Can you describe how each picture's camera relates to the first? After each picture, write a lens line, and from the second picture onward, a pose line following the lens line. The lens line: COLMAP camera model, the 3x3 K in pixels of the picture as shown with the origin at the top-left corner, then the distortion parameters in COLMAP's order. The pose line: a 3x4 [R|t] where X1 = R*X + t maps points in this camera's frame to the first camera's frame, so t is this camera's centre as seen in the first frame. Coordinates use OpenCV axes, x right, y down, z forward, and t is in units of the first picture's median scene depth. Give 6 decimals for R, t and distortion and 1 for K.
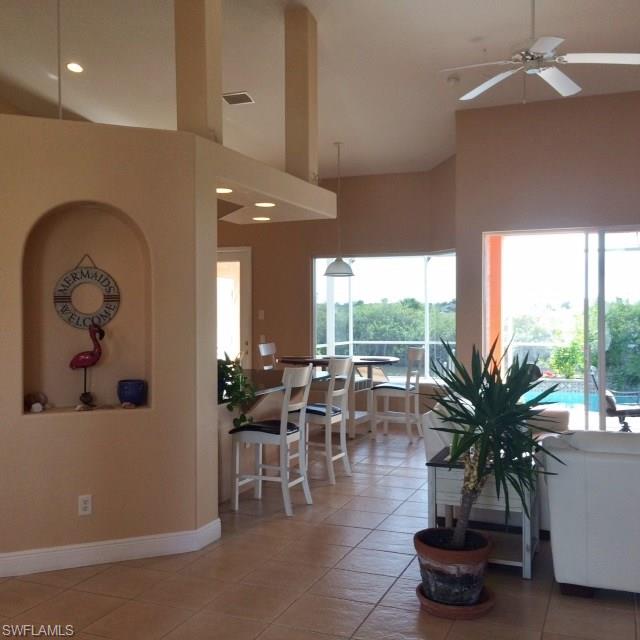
lens RADIAL K [[722.7, 0, 319.8], [0, 722.7, 319.4], [0, 0, 1]] dist [0.046651, 0.000000]
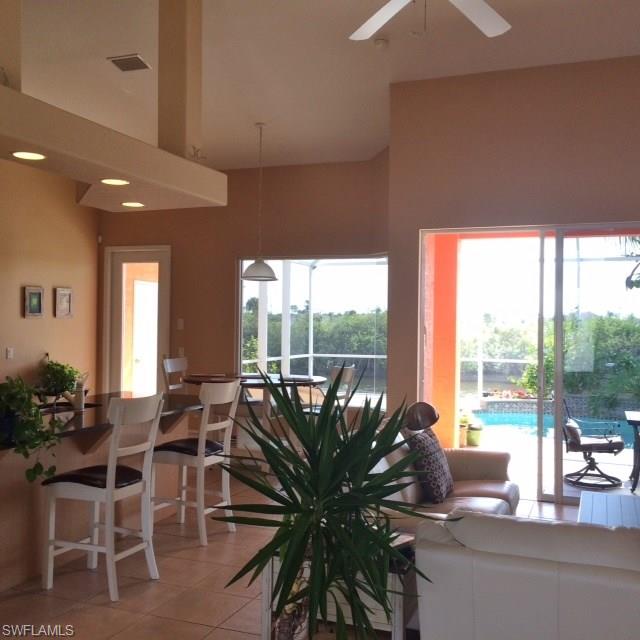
lens RADIAL K [[722.7, 0, 320.5], [0, 722.7, 319.9], [0, 0, 1]] dist [0.046651, 0.000000]
pose [[0.999817, 0.016741, 0.009238, 0.093200], [-0.016624, 0.999783, -0.012524, -0.004205], [-0.009445, 0.012369, 0.999879, 0.153526]]
